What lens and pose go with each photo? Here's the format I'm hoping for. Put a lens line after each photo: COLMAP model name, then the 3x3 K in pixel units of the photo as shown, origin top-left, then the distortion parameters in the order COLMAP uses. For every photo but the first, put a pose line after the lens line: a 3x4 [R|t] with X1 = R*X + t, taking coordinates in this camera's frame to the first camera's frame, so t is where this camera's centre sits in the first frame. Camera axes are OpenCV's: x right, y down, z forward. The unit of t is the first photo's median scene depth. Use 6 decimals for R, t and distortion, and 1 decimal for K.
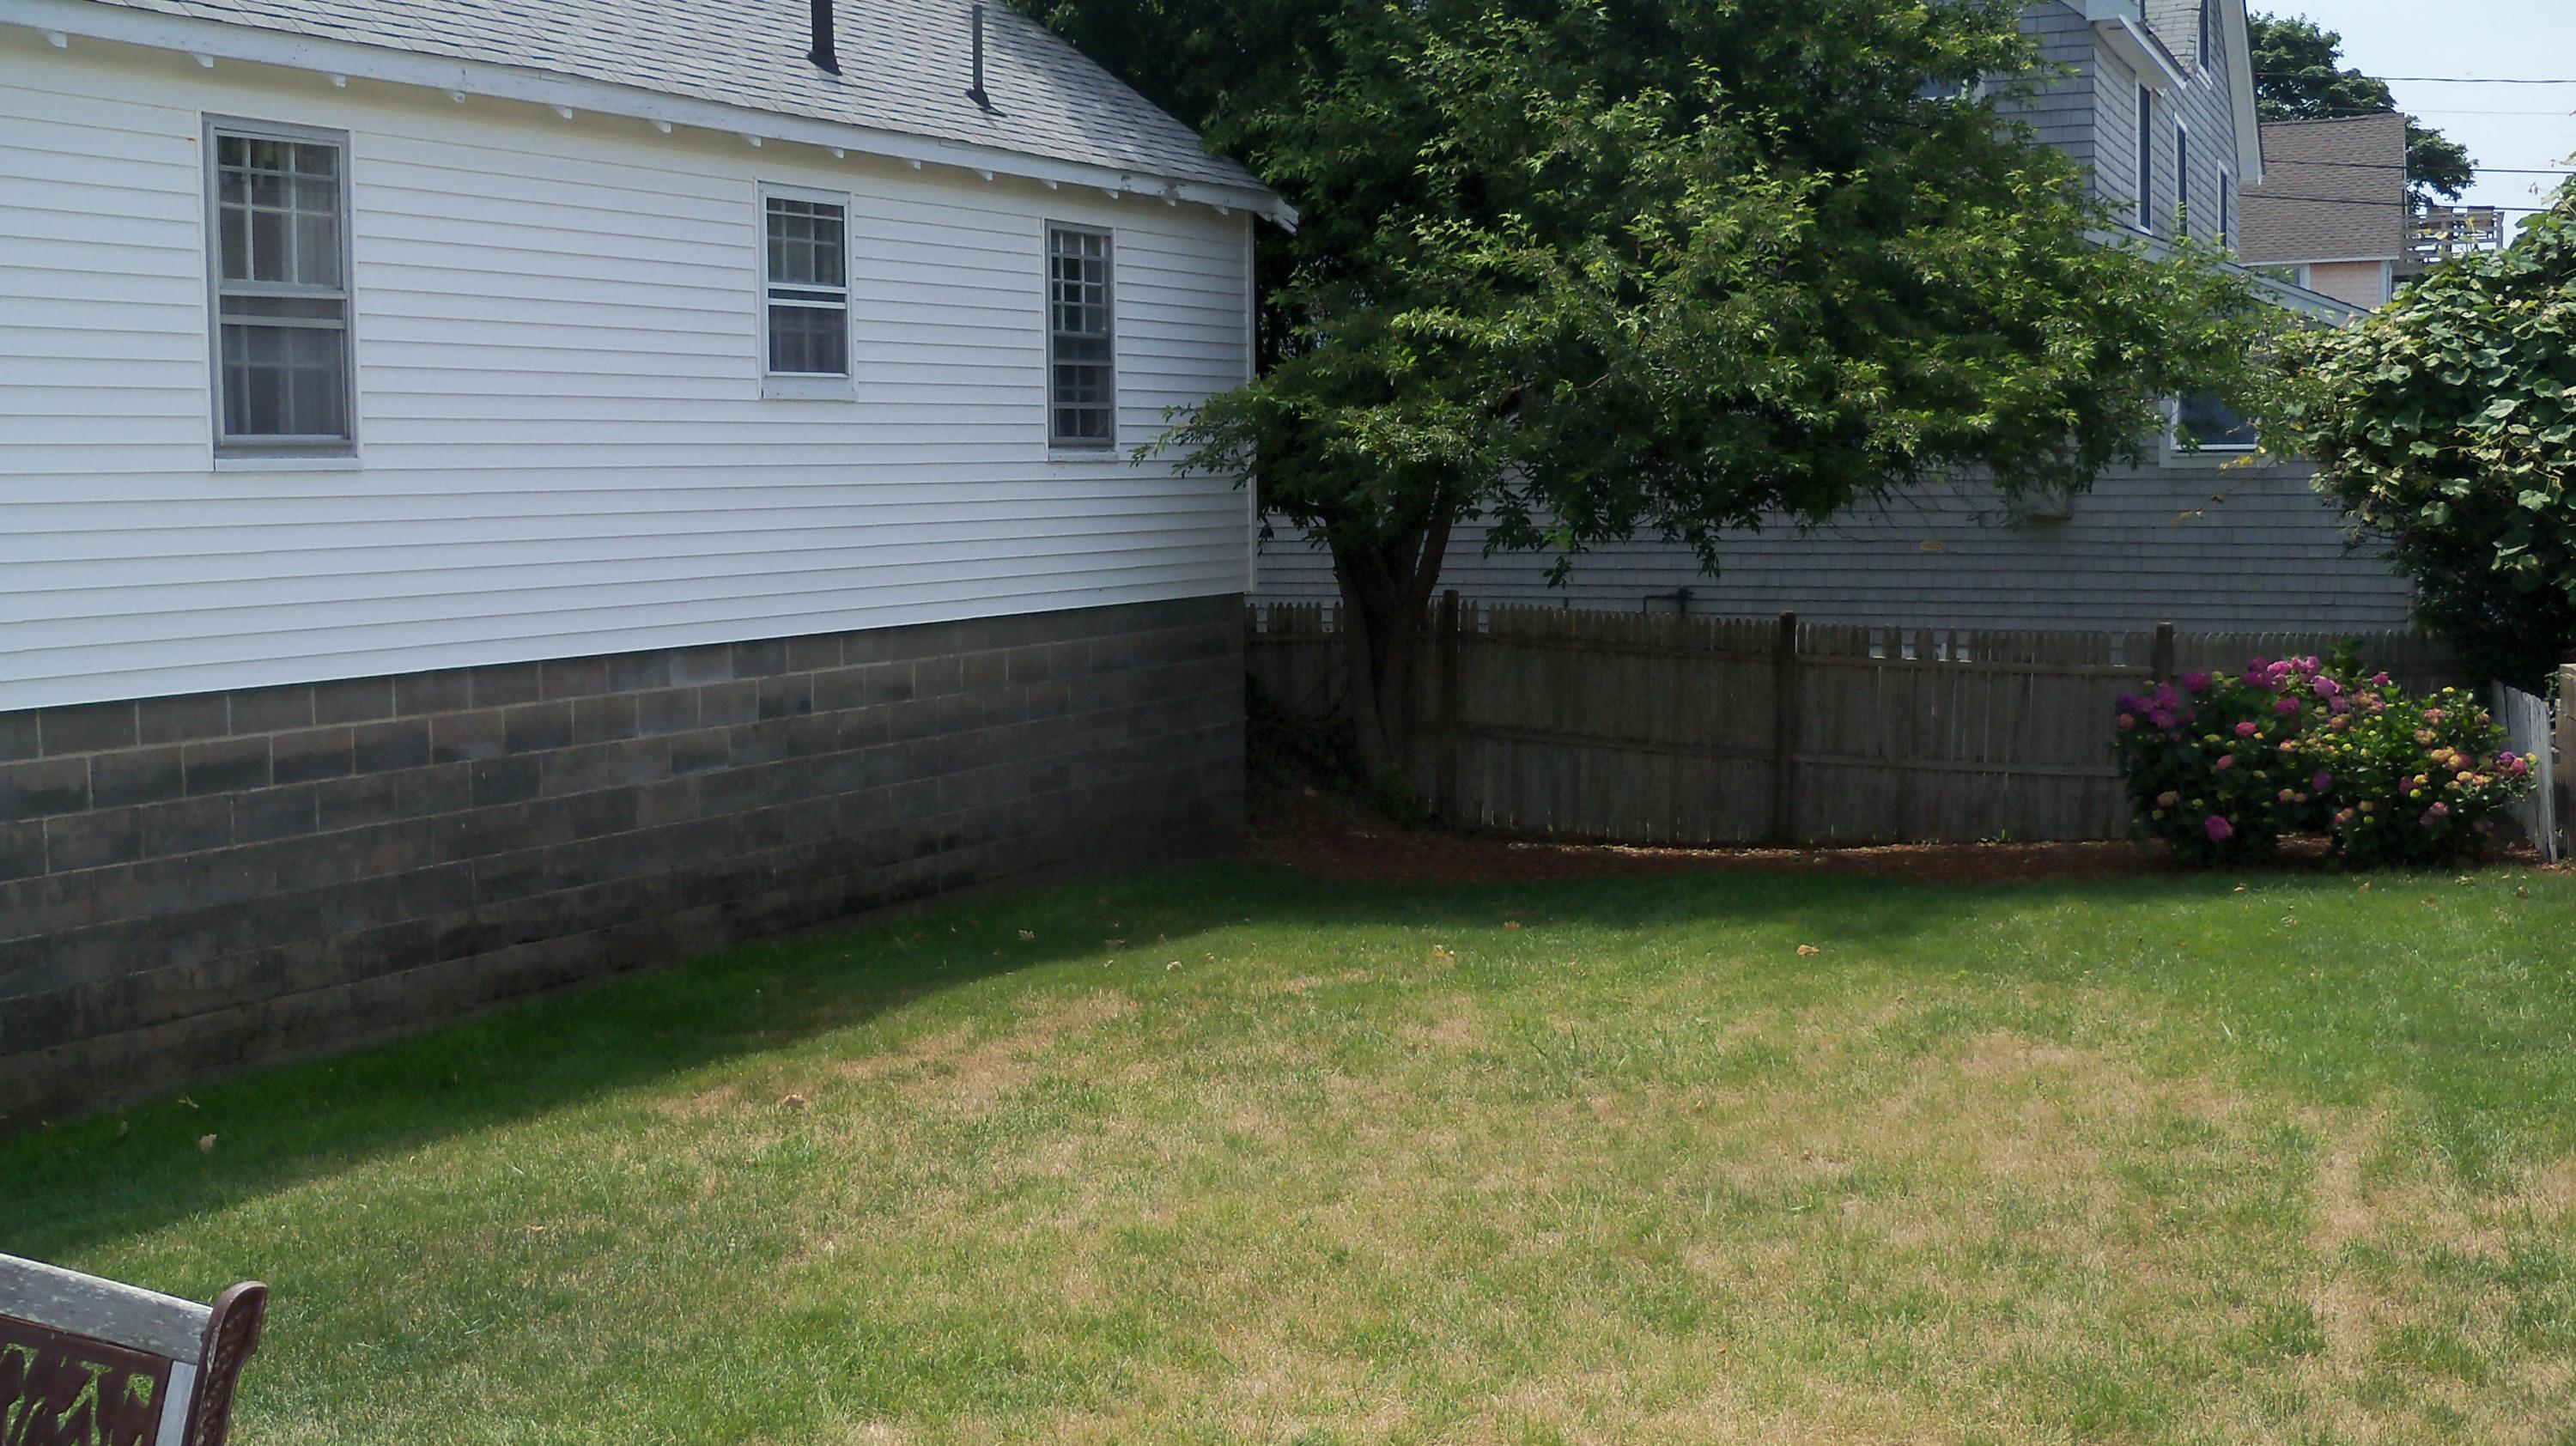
lens RADIAL K [[2680.1, 0, 1288.0], [0, 2680.1, 723.0], [0, 0, 1]] dist [-0.228819, 0.310791]
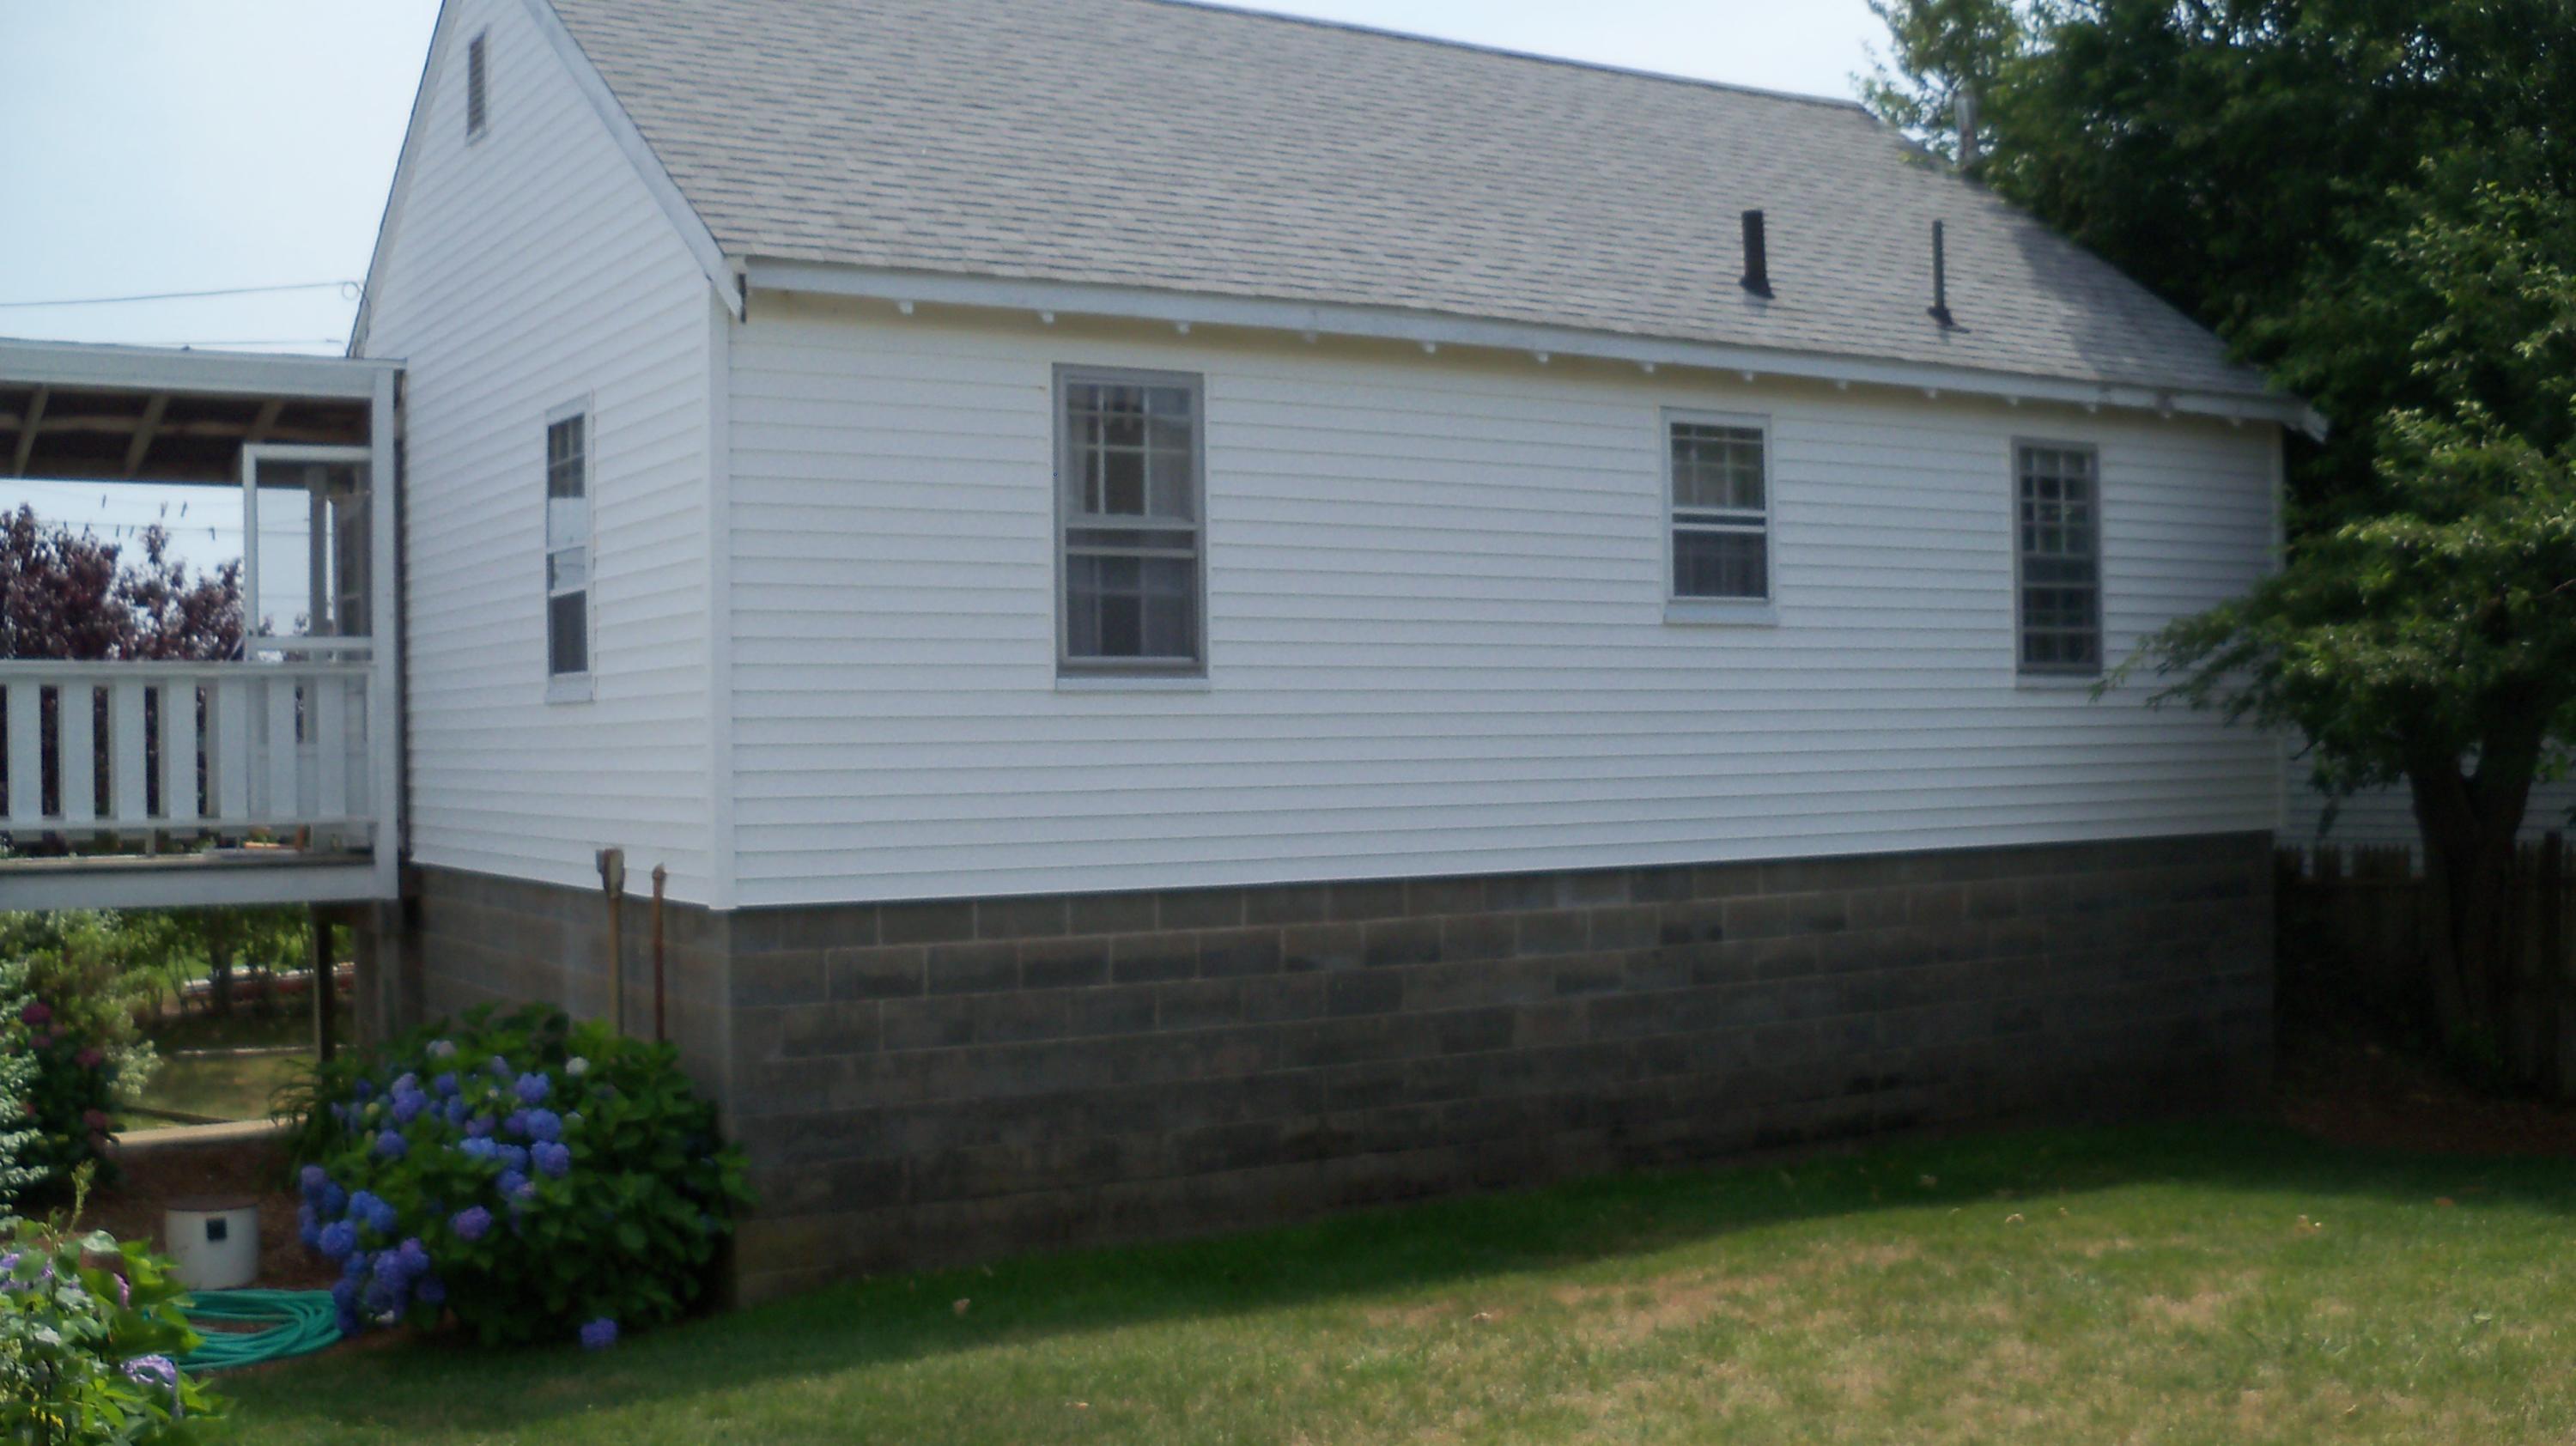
lens RADIAL K [[2680.1, 0, 1288.0], [0, 2680.1, 723.0], [0, 0, 1]] dist [-0.228819, 0.310791]
pose [[0.874169, -0.004933, -0.485597, 0.166797], [-0.040599, 0.995705, -0.083201, 0.004394], [0.483922, 0.092447, 0.870214, 0.059829]]
